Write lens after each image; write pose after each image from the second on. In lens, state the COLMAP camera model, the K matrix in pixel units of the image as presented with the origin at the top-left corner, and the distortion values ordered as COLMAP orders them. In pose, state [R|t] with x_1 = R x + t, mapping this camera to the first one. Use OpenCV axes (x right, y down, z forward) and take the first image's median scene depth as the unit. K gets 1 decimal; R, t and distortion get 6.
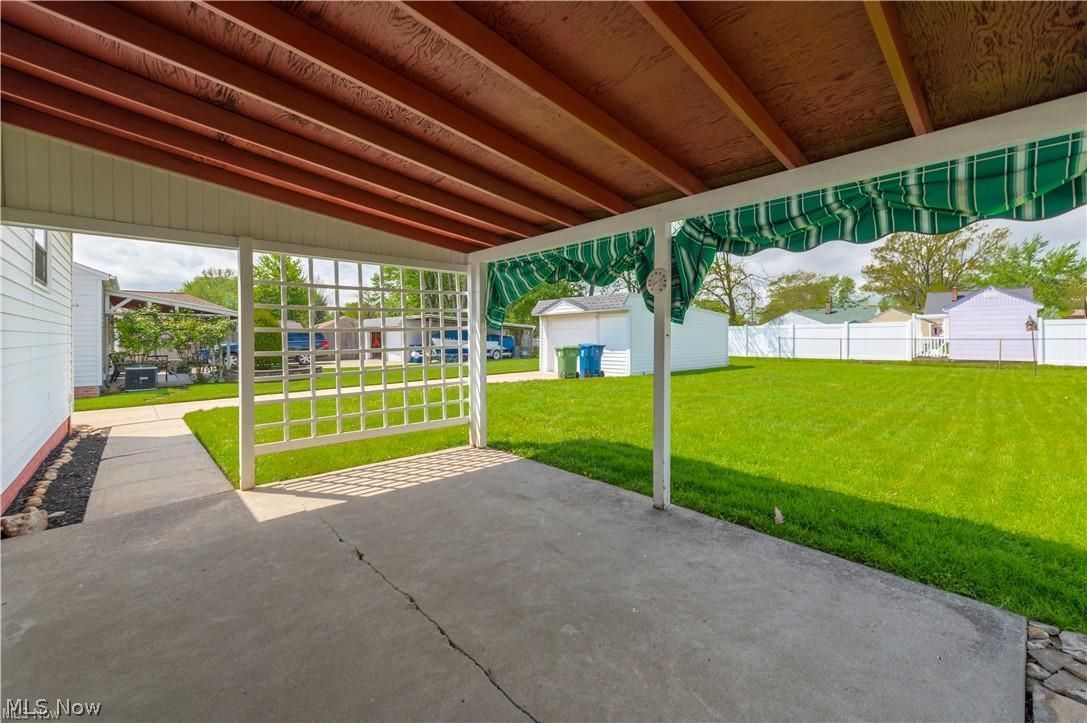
lens RADIAL K [[437.3, 0, 549.2], [0, 437.3, 336.8], [0, 0, 1]] dist [0.001216, 0.000059]
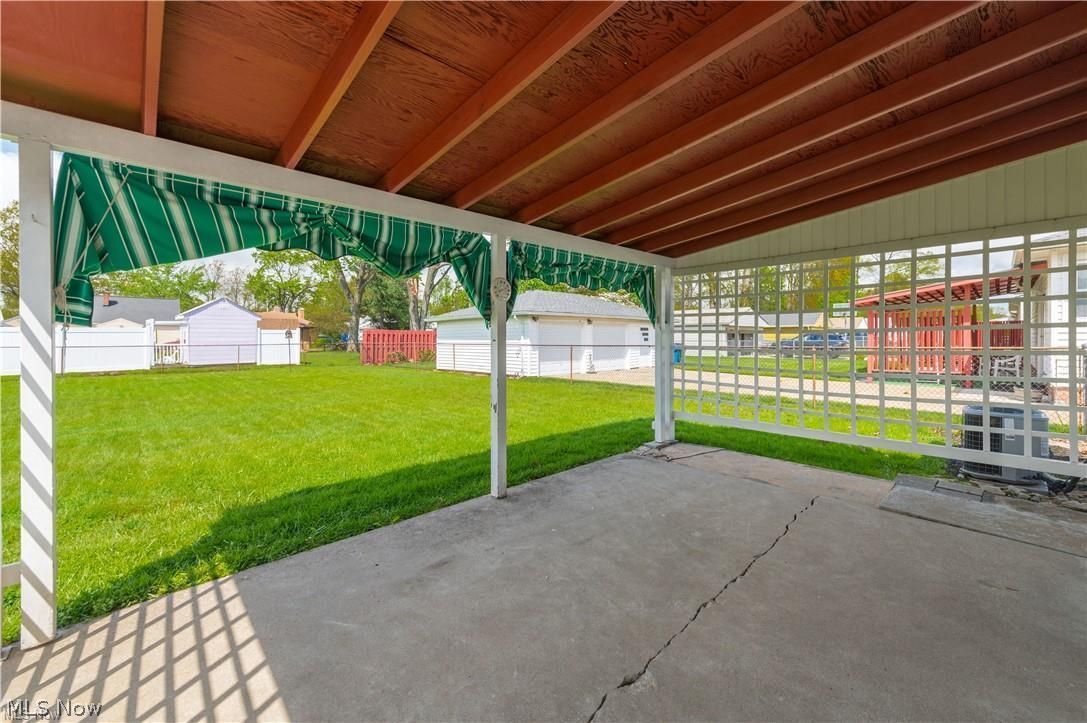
lens RADIAL K [[424.9, 0, 568.0], [0, 424.9, 336.0], [0, 0, 1]] dist [-0.007840, -0.000042]
pose [[-0.026687, 0.011164, 0.999581, -0.823716], [0.008167, 0.999907, -0.010949, 0.000120], [-0.999610, 0.007871, -0.026776, 0.862867]]
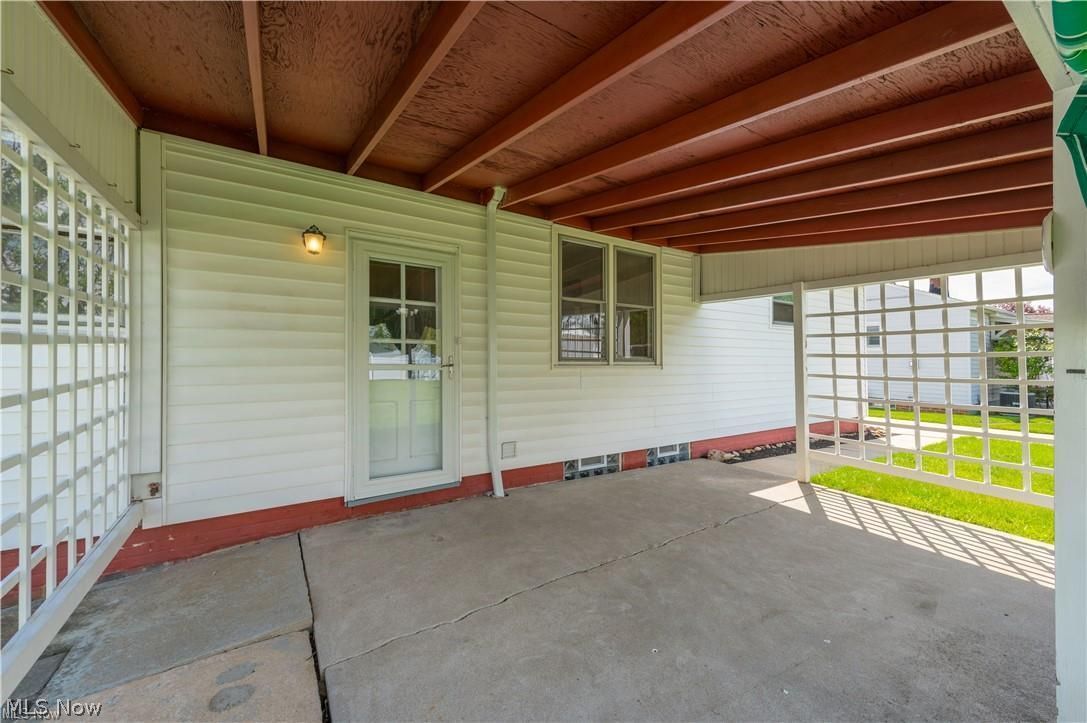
lens RADIAL K [[439.4, 0, 570.5], [0, 439.4, 360.9], [0, 0, 1]] dist [0.001040, 0.000001]
pose [[-0.154940, 0.016041, -0.987794, 0.730520], [-0.012600, 0.999755, 0.018211, -0.014324], [0.987844, 0.015267, -0.154699, 0.601604]]
